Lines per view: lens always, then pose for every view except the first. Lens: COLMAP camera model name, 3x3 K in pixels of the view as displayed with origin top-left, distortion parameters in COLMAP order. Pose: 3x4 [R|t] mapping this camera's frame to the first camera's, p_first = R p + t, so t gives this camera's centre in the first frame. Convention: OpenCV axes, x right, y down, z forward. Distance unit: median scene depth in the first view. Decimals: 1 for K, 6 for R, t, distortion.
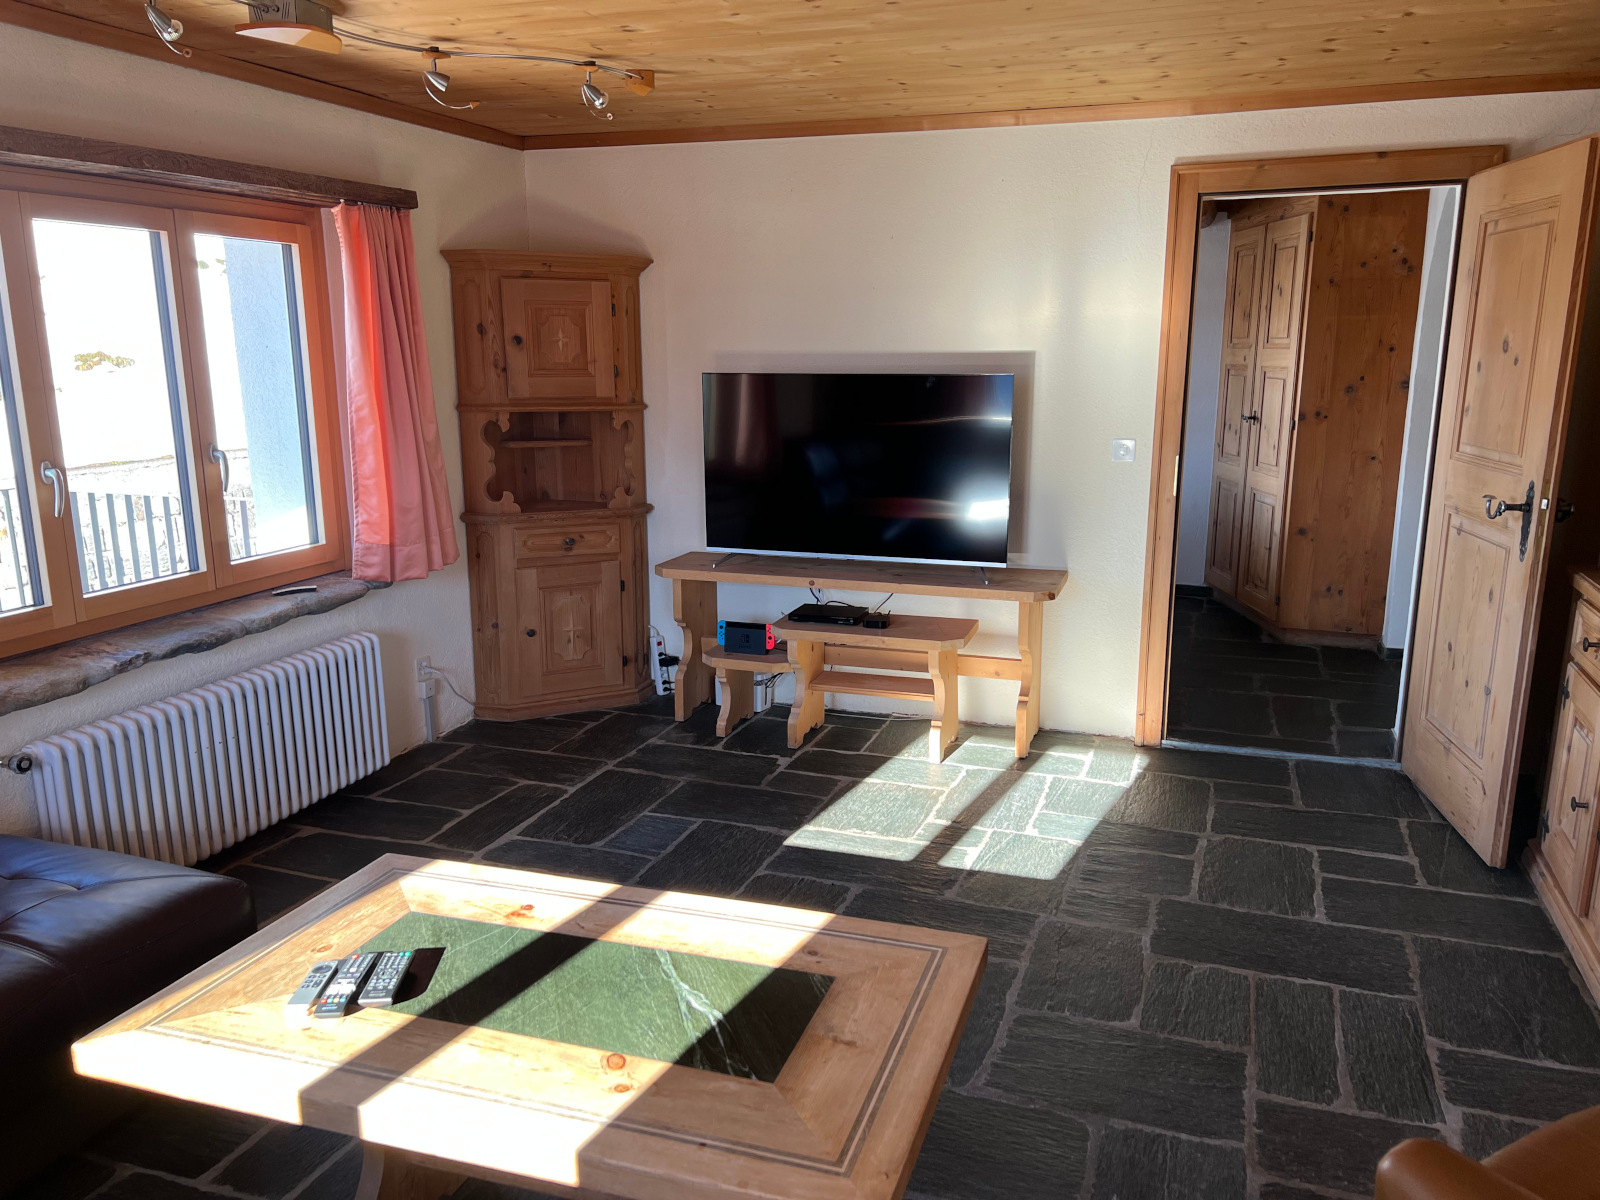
lens RADIAL K [[1201.5, 0, 810.1], [0, 1201.5, 618.1], [0, 0, 1]] dist [0.064889, -0.070641]
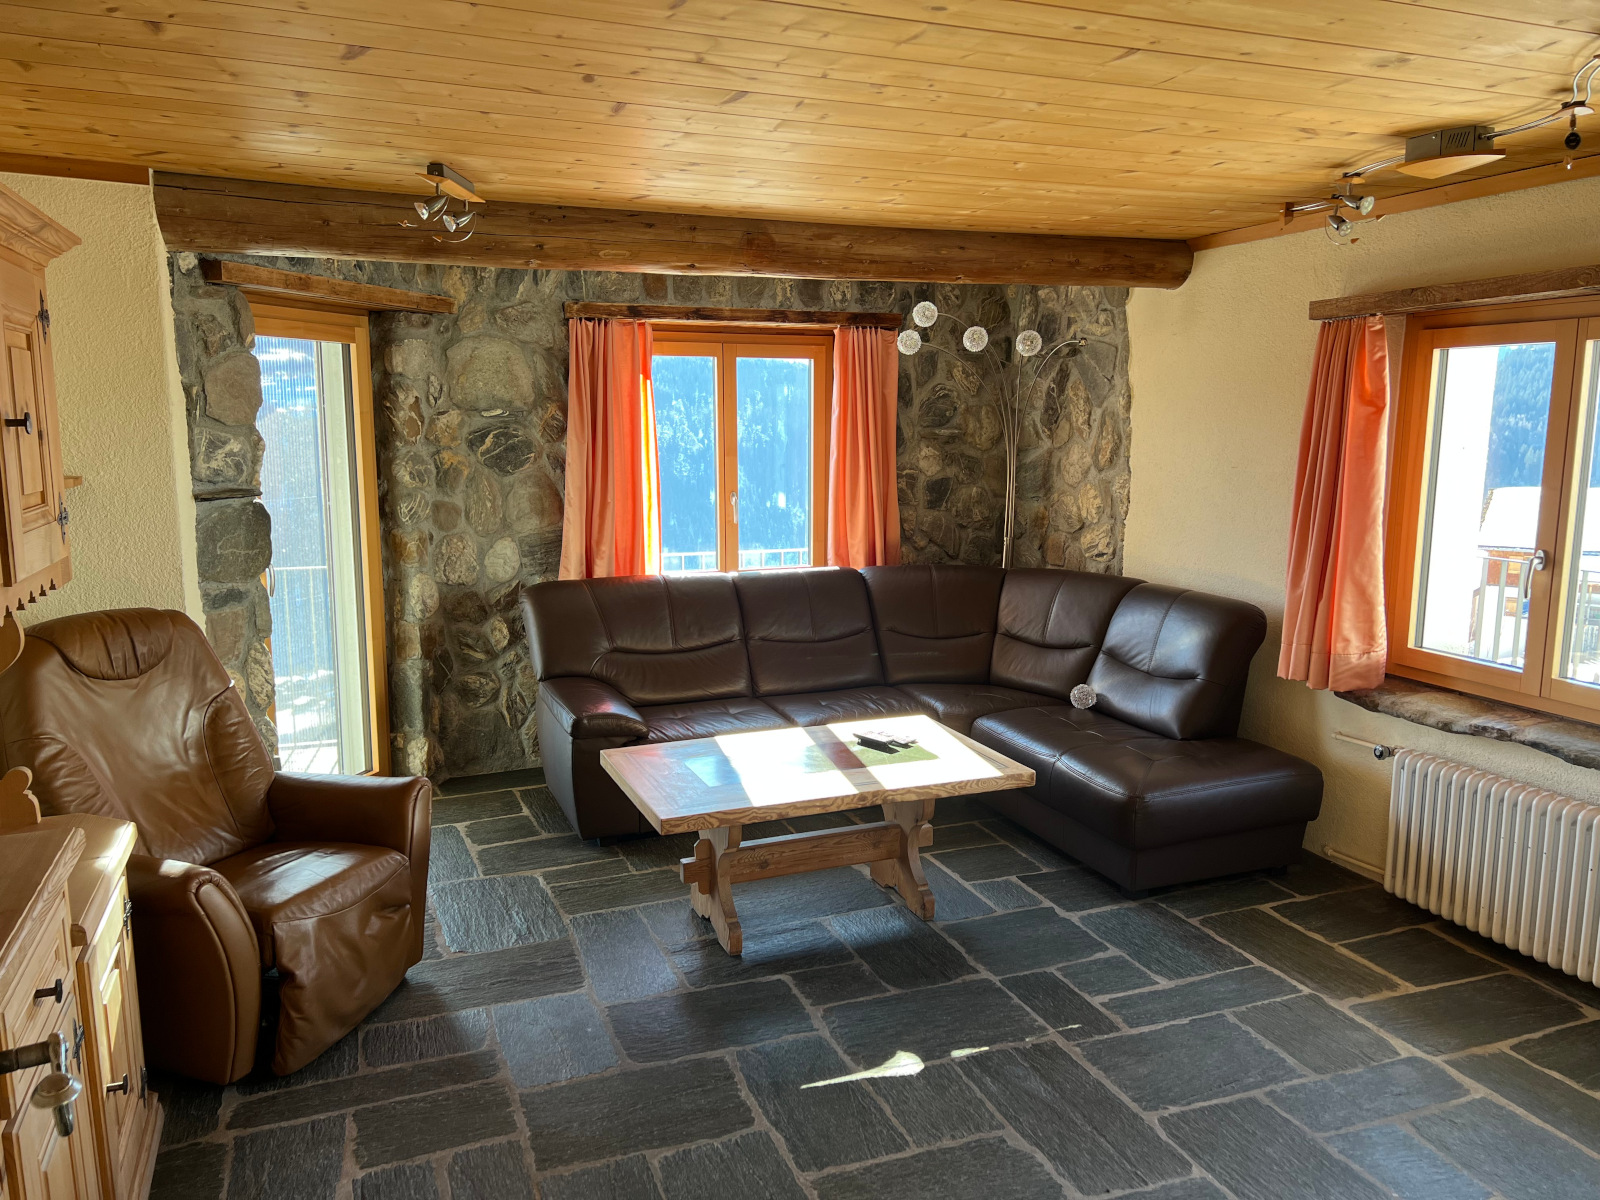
lens RADIAL K [[1201.5, 0, 813.6], [0, 1201.5, 601.3], [0, 0, 1]] dist [0.064889, -0.070641]
pose [[-0.750071, 0.101175, -0.653572, 0.765457], [-0.152474, 0.935153, 0.319751, -0.412764], [0.643541, 0.339489, -0.686005, 1.613133]]
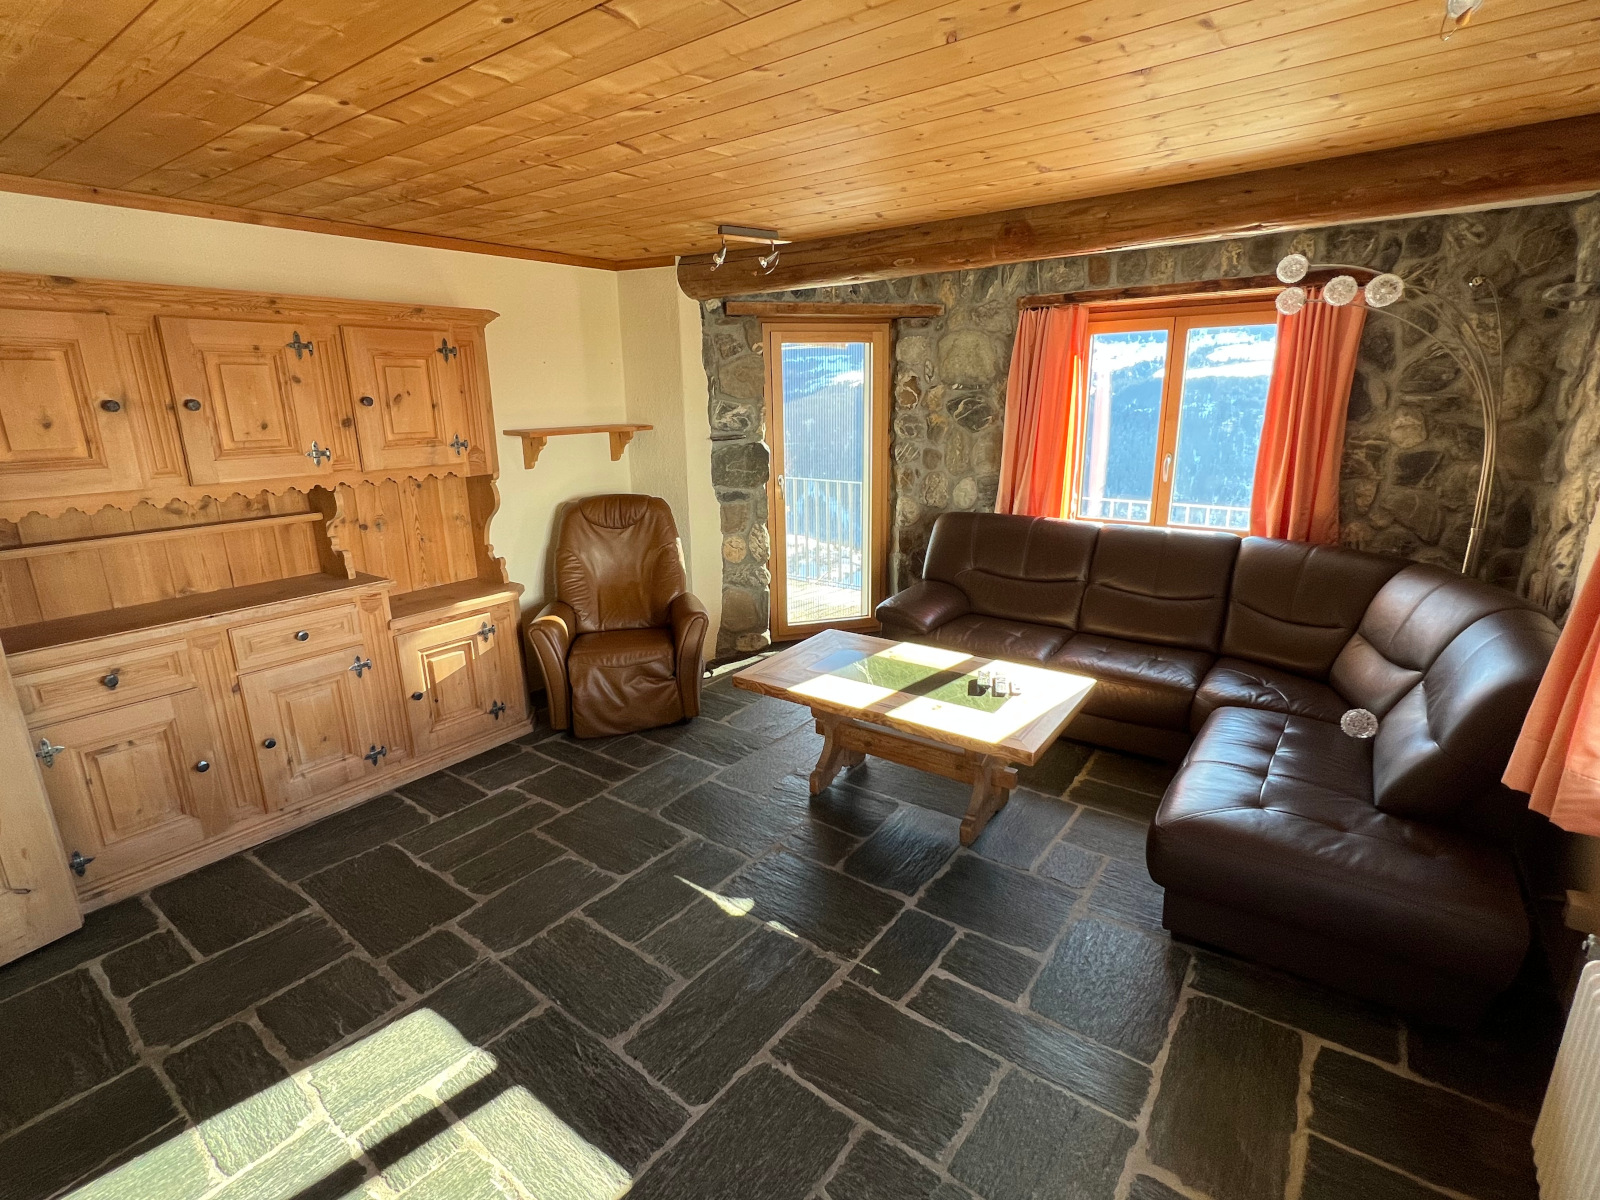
lens RADIAL K [[777.6, 0, 794.9], [0, 777.6, 599.0], [0, 0, 1]] dist [-0.000974, 0.000771]
pose [[-0.955095, -0.060893, 0.289976, -0.298943], [0.084702, 0.881705, 0.464136, -0.415278], [-0.283935, 0.467855, -0.836954, 1.629587]]
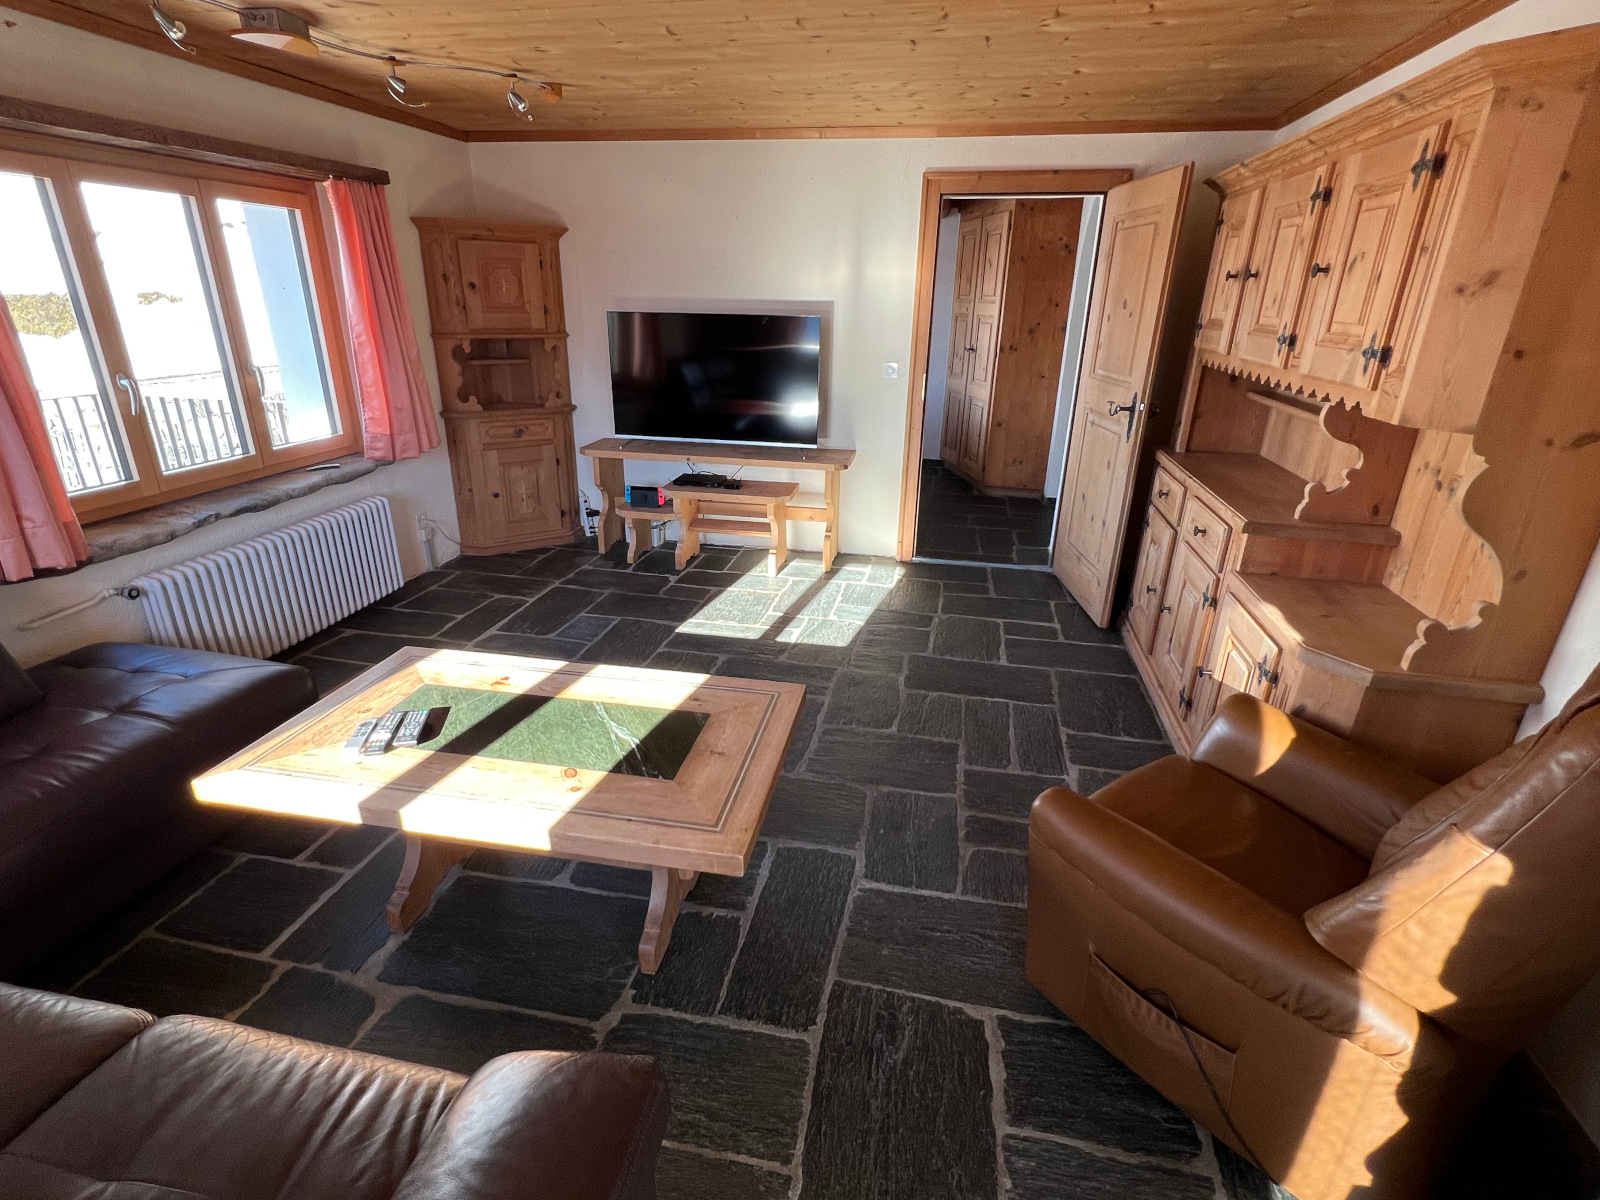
lens RADIAL K [[777.6, 0, 794.1], [0, 777.6, 600.7], [0, 0, 1]] dist [-0.000974, 0.000771]
pose [[0.991069, -0.030871, 0.129730, 0.001050], [0.010946, 0.988385, 0.151574, -0.000631], [-0.132903, -0.148800, 0.979896, 0.009784]]
